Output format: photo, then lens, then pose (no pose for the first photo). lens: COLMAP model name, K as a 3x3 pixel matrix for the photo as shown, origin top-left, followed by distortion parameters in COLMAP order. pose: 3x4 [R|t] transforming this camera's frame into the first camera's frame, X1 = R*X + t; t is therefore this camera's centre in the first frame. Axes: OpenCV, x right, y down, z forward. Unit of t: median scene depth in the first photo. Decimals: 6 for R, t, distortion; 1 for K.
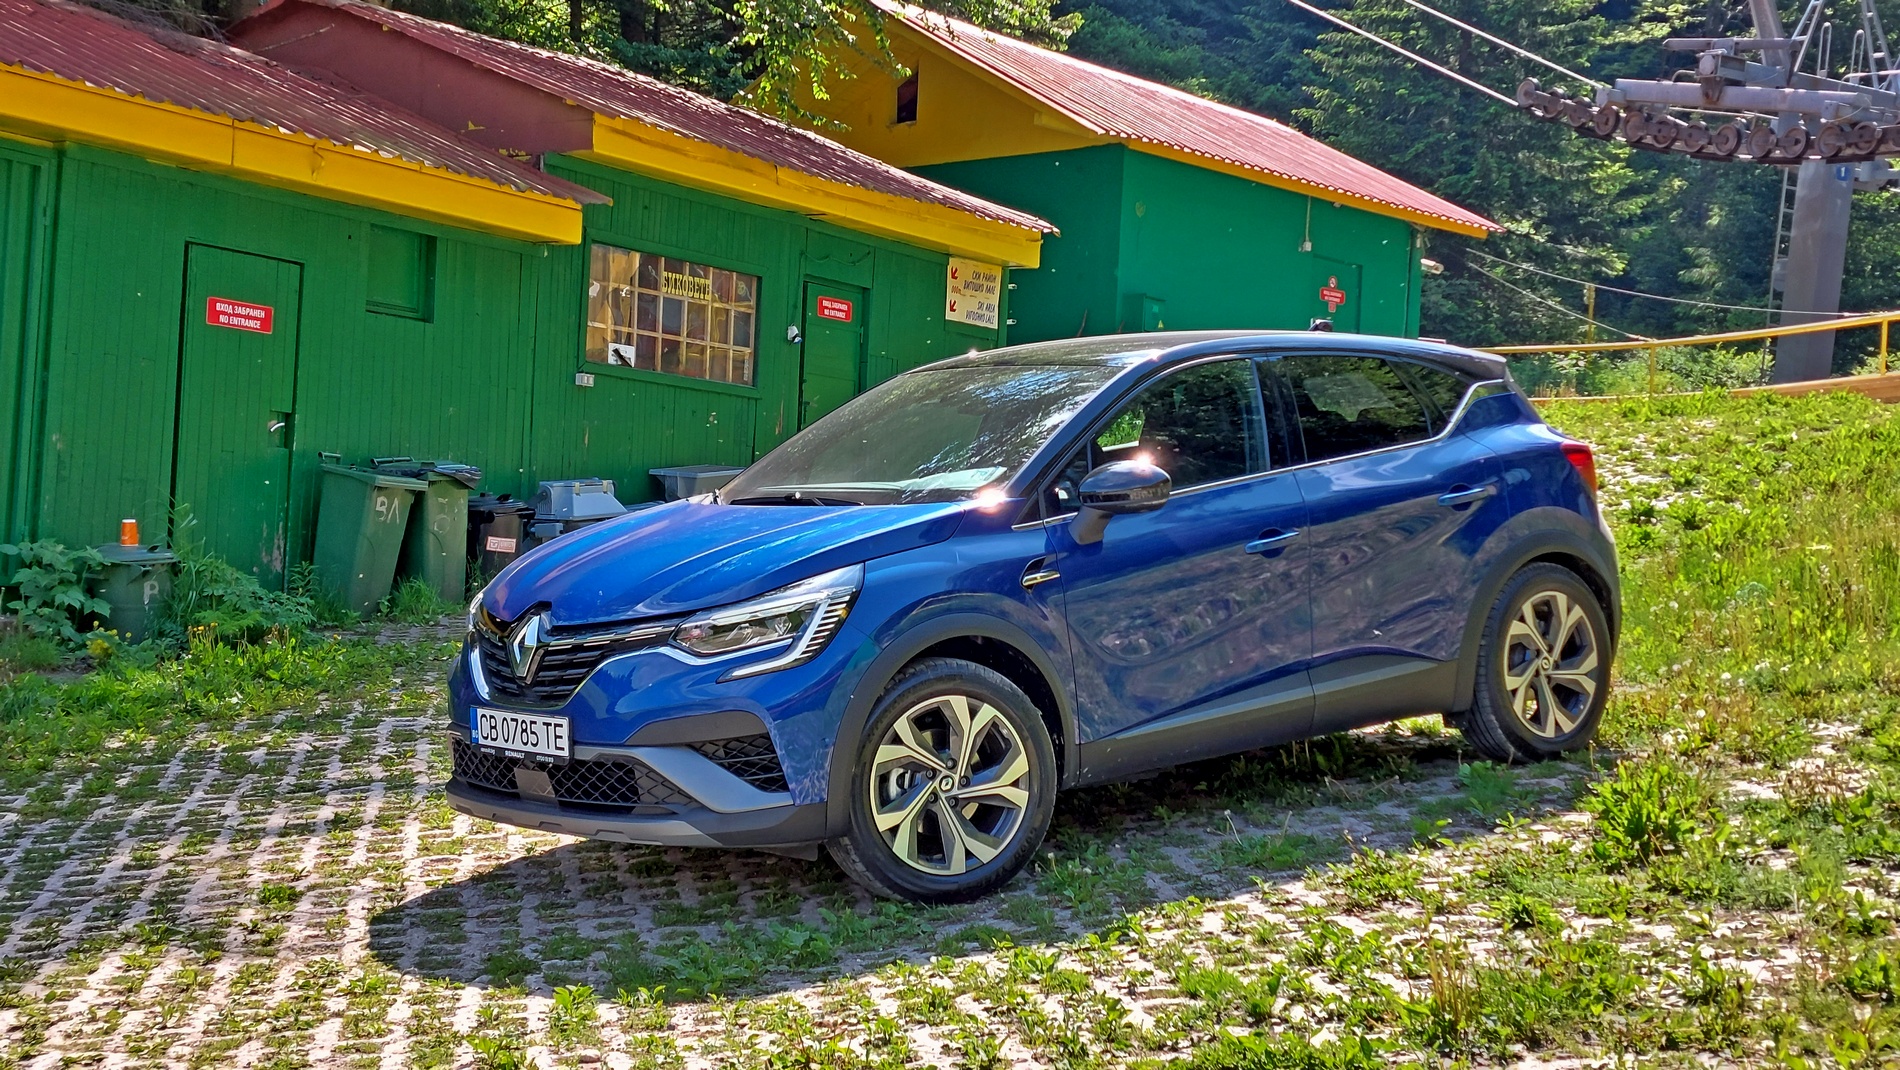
lens RADIAL K [[2560.1, 0, 950.0], [0, 2560.1, 535.0], [0, 0, 1]] dist [0.274771, -1.124560]
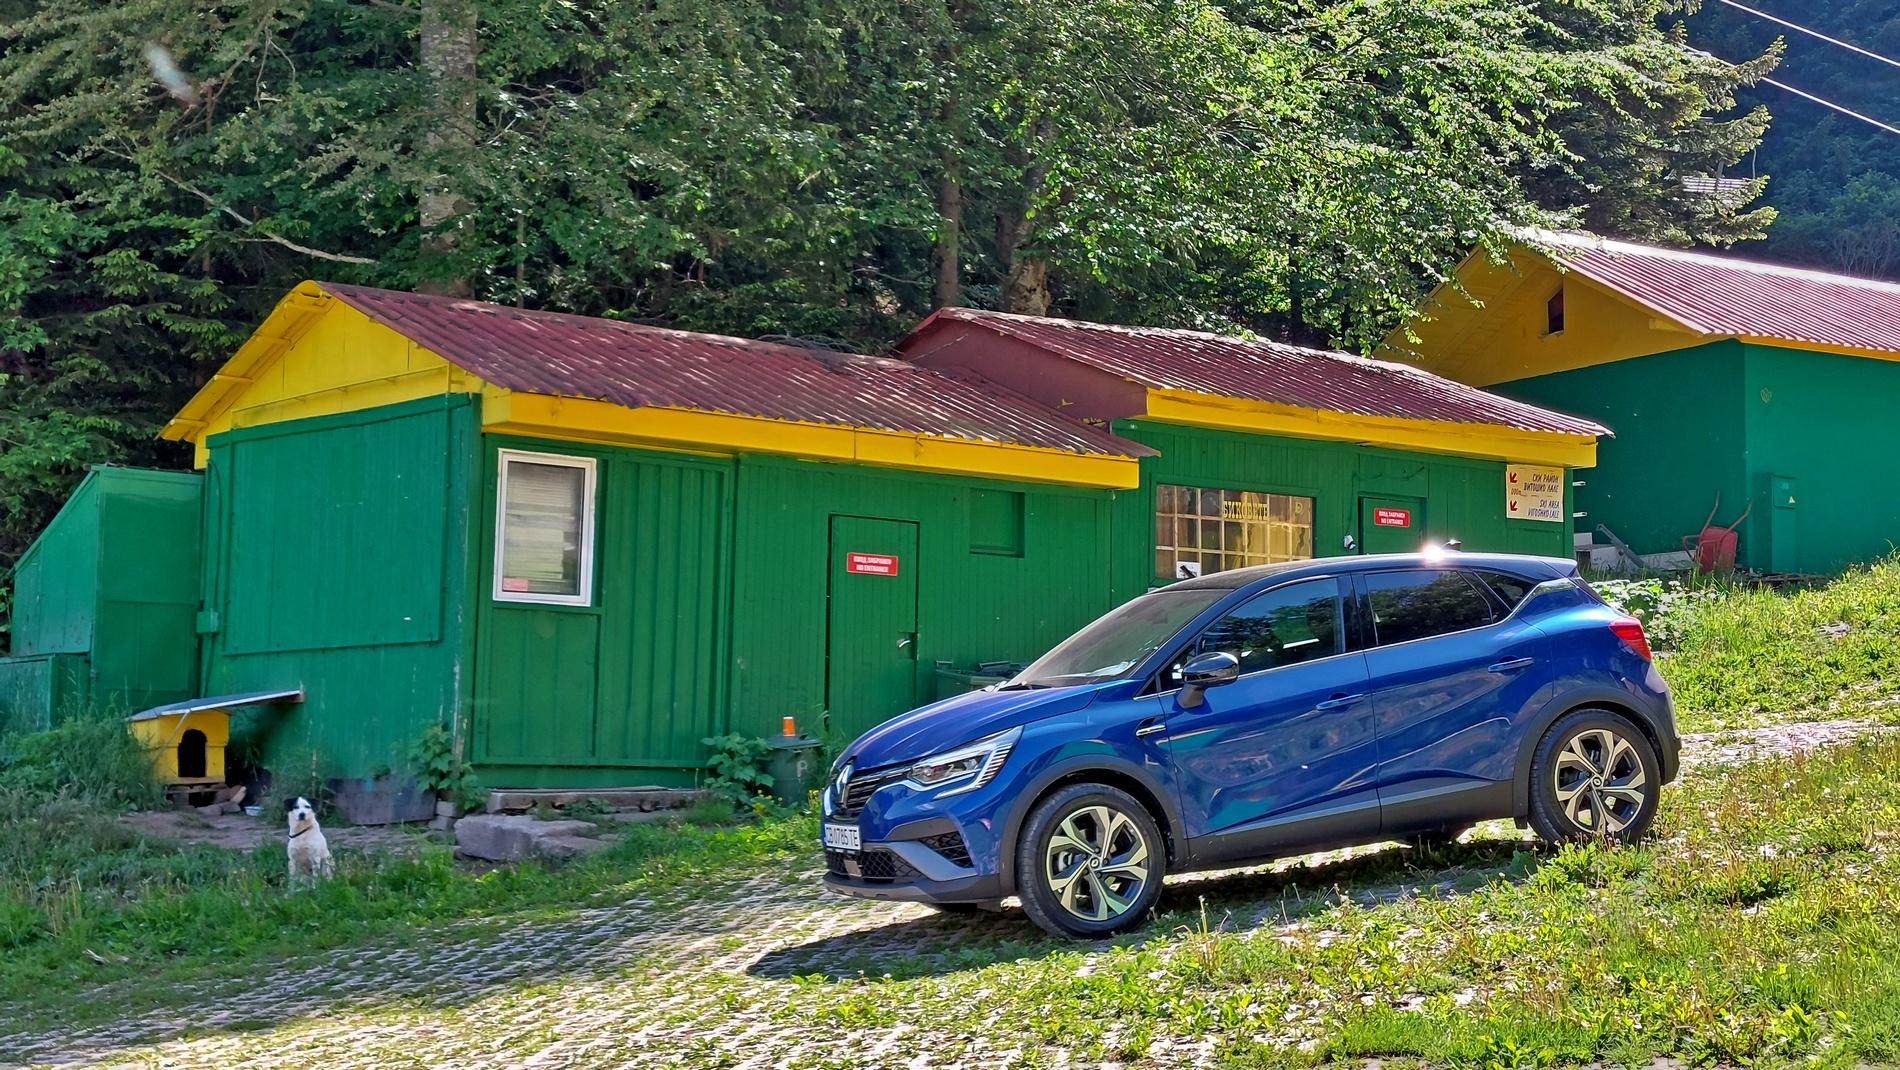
lens RADIAL K [[2560.1, 0, 950.0], [0, 2560.1, 535.0], [0, 0, 1]] dist [0.274771, -1.124560]
pose [[0.937704, -0.063667, -0.341553, 0.244941], [0.038892, 0.996123, -0.078907, 0.008947], [0.345252, 0.060708, 0.936544, -0.270942]]
